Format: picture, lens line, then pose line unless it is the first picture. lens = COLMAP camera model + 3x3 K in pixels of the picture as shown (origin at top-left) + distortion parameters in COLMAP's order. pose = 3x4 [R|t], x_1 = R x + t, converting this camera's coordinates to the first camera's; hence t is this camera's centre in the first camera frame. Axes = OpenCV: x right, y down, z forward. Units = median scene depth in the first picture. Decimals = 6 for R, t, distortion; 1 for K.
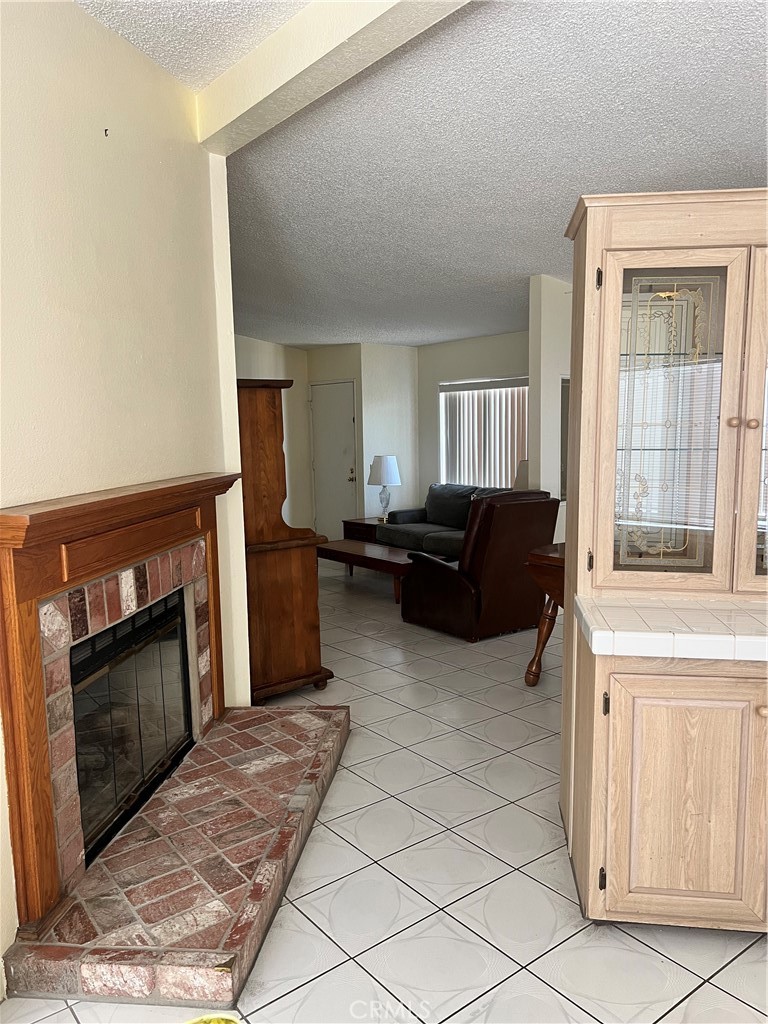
lens RADIAL K [[765.7, 0, 379.7], [0, 765.7, 515.2], [0, 0, 1]] dist [0.055709, -0.062767]
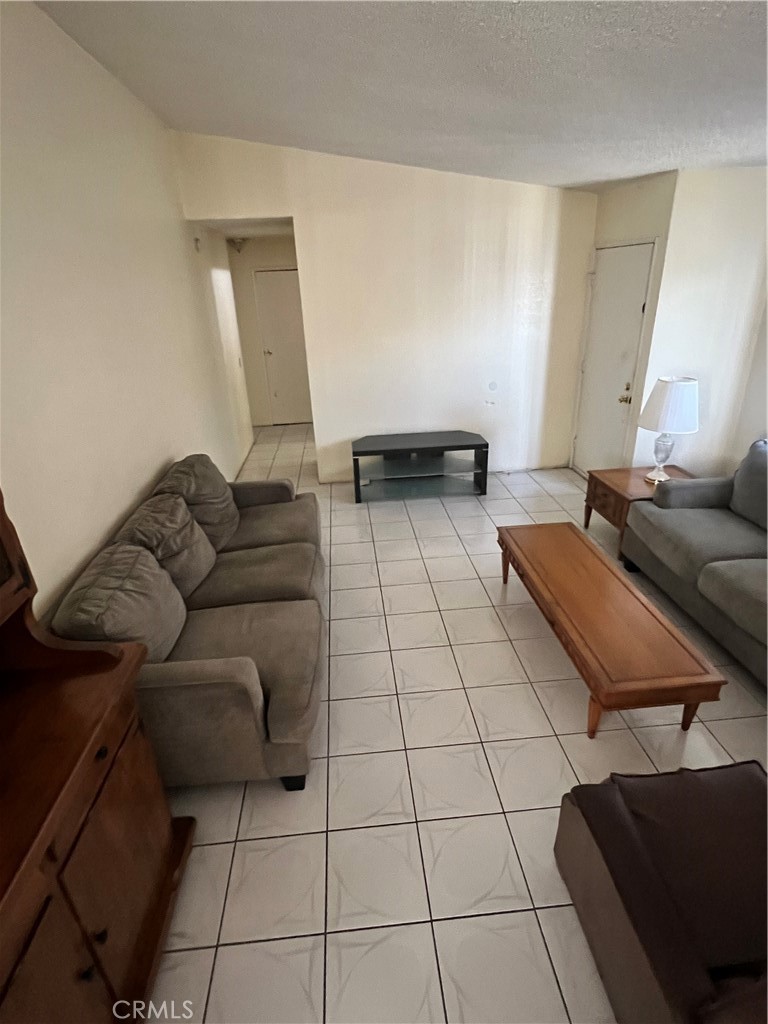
lens RADIAL K [[530.3, 0, 380.4], [0, 530.3, 506.2], [0, 0, 1]] dist [0.001527, -0.000630]
pose [[0.839400, 0.201082, -0.504949, 0.118296], [-0.035840, 0.947501, 0.317737, -0.307796], [0.542331, -0.248612, 0.802539, 1.483782]]
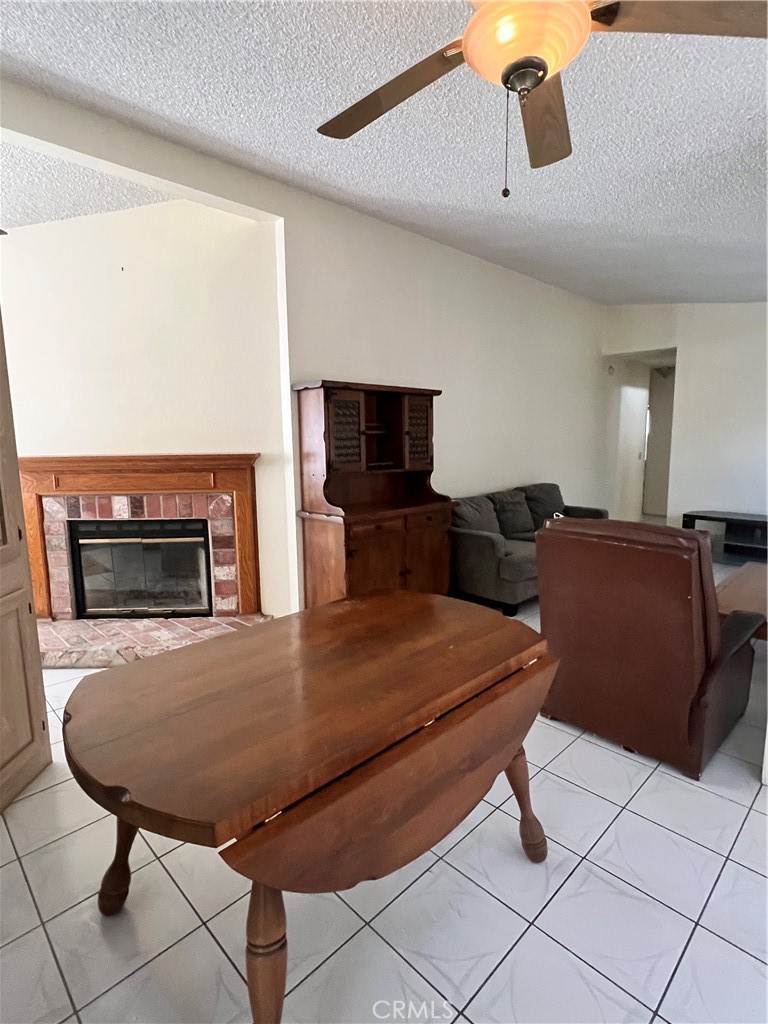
lens RADIAL K [[527.3, 0, 378.5], [0, 527.3, 510.6], [0, 0, 1]] dist [0.003209, 0.000196]
pose [[0.120920, 0.158897, -0.979862, 0.997147], [-0.101953, 0.983873, 0.146966, -0.146021], [0.987413, 0.082129, 0.135170, 1.360024]]
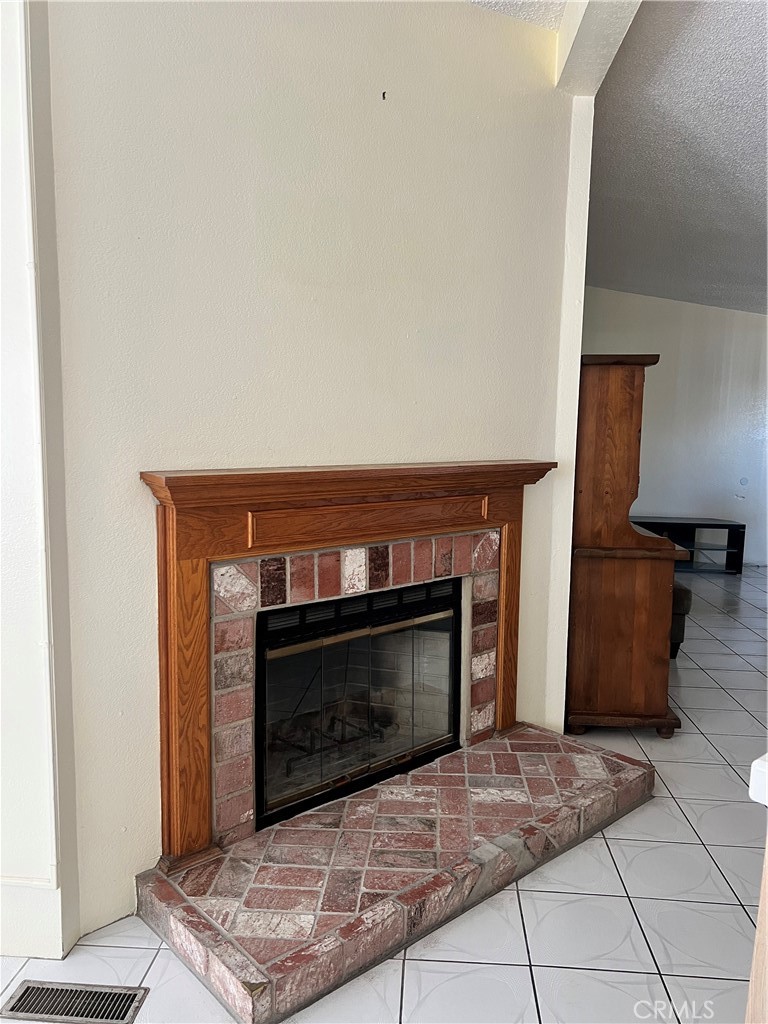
lens RADIAL K [[765.7, 0, 379.7], [0, 765.7, 515.2], [0, 0, 1]] dist [0.055709, -0.062767]
pose [[0.751801, 0.115327, -0.649227, 0.296312], [-0.109490, 0.992752, 0.049560, -0.020615], [0.650237, 0.033825, 0.758978, 0.259826]]
